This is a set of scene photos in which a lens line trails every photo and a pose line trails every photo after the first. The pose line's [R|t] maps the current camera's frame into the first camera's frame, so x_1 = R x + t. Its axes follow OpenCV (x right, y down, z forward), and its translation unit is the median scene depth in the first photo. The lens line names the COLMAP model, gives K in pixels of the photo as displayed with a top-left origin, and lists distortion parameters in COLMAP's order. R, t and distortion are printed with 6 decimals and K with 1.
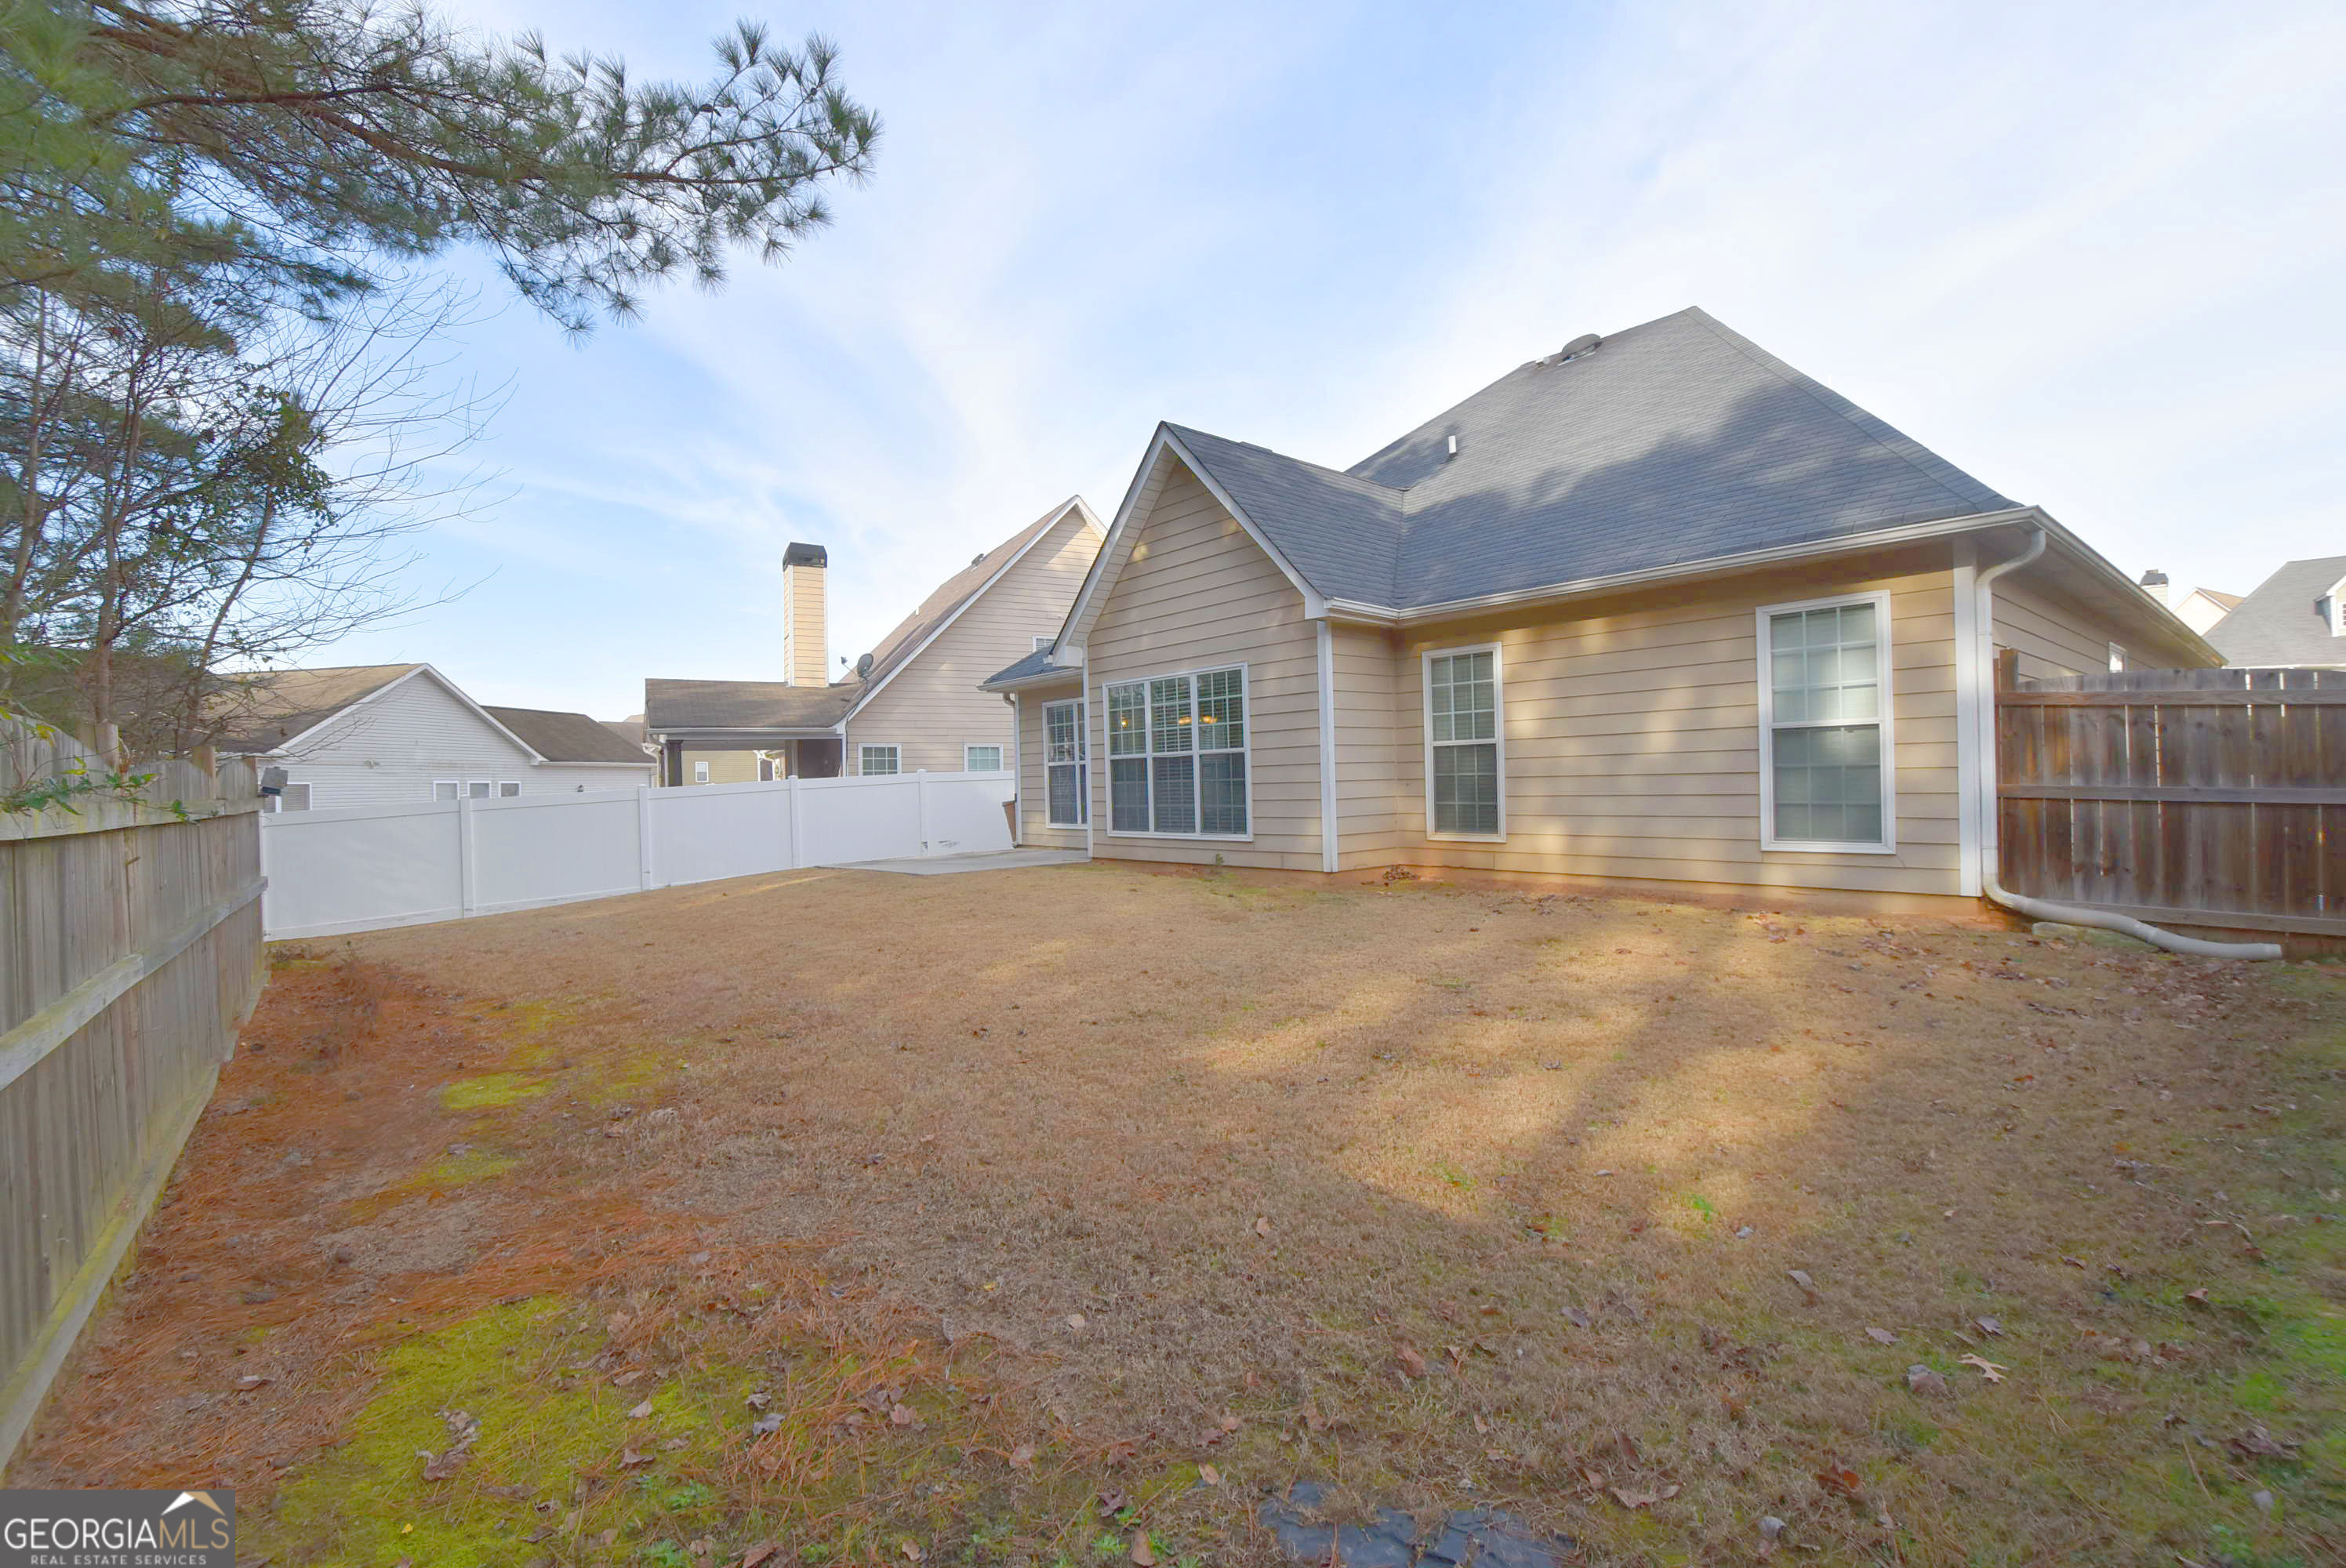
lens RADIAL K [[1045.6, 0, 1173.0], [0, 1045.6, 784.0], [0, 0, 1]] dist [0.000491, -0.000269]
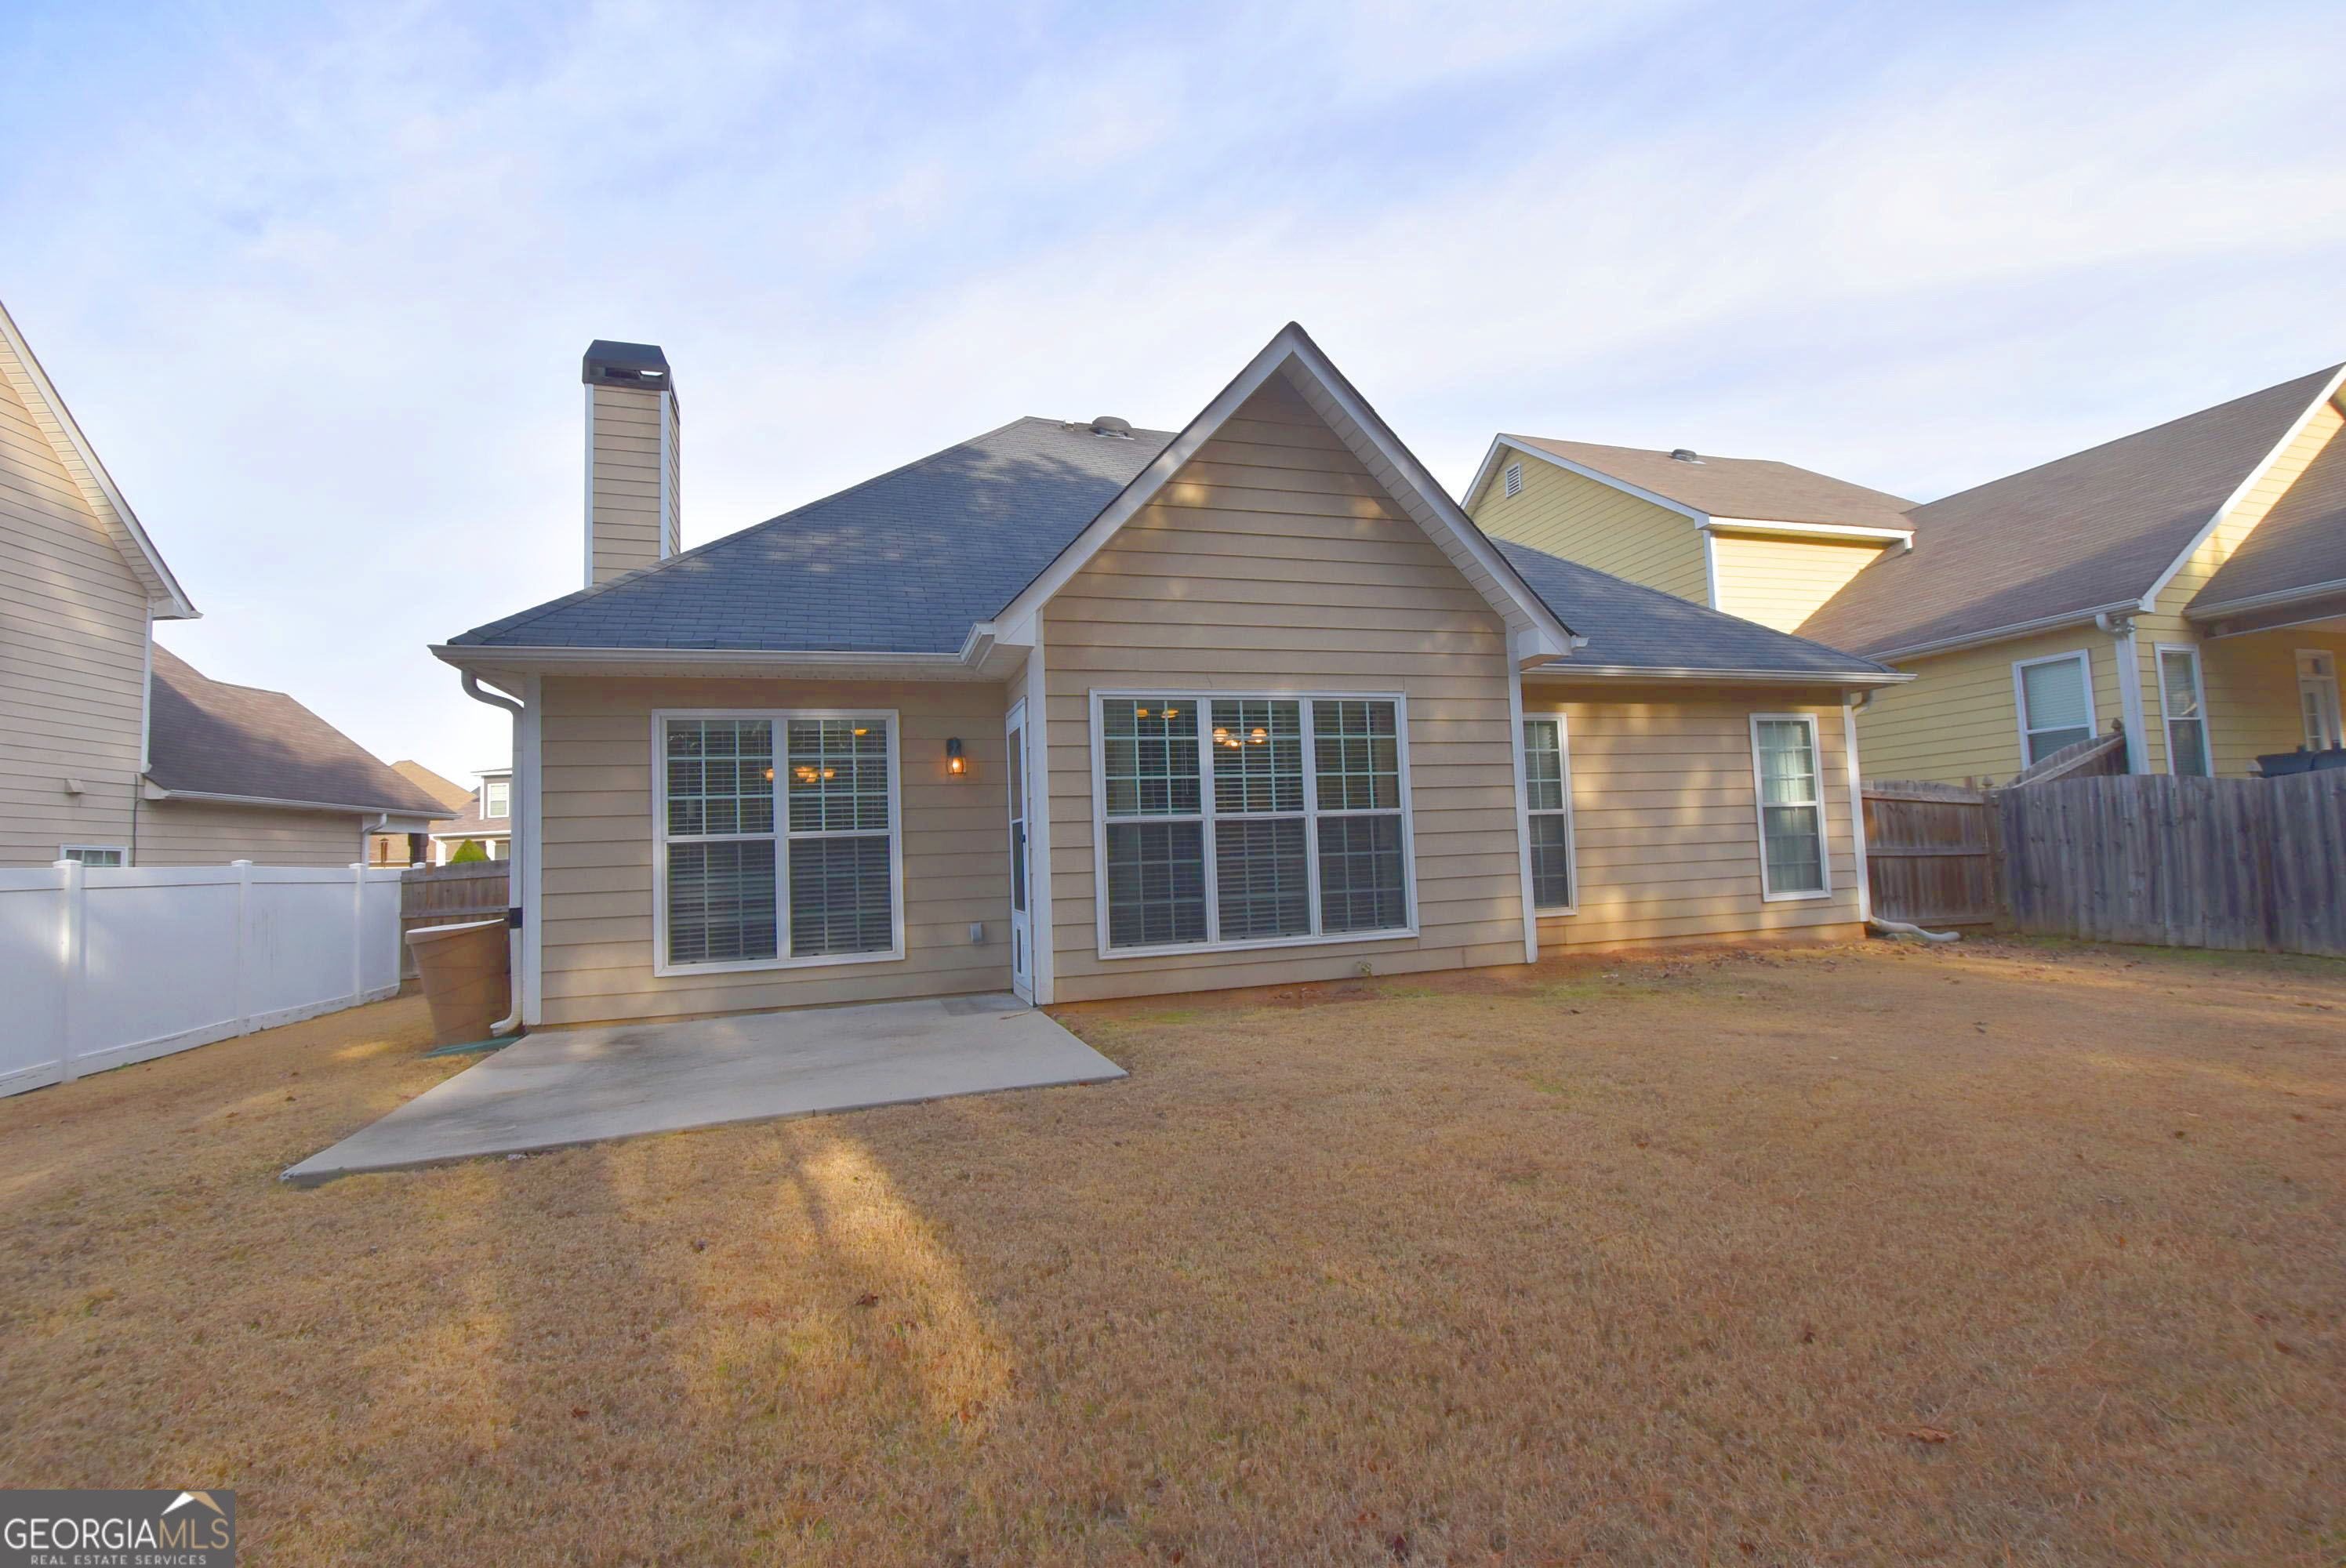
lens RADIAL K [[1045.6, 0, 1173.0], [0, 1045.6, 784.0], [0, 0, 1]] dist [0.000491, -0.000269]
pose [[0.385628, 0.071848, 0.919853, -0.739258], [0.032206, 0.995308, -0.091244, 0.011086], [-0.922092, 0.064811, 0.381505, 0.959167]]
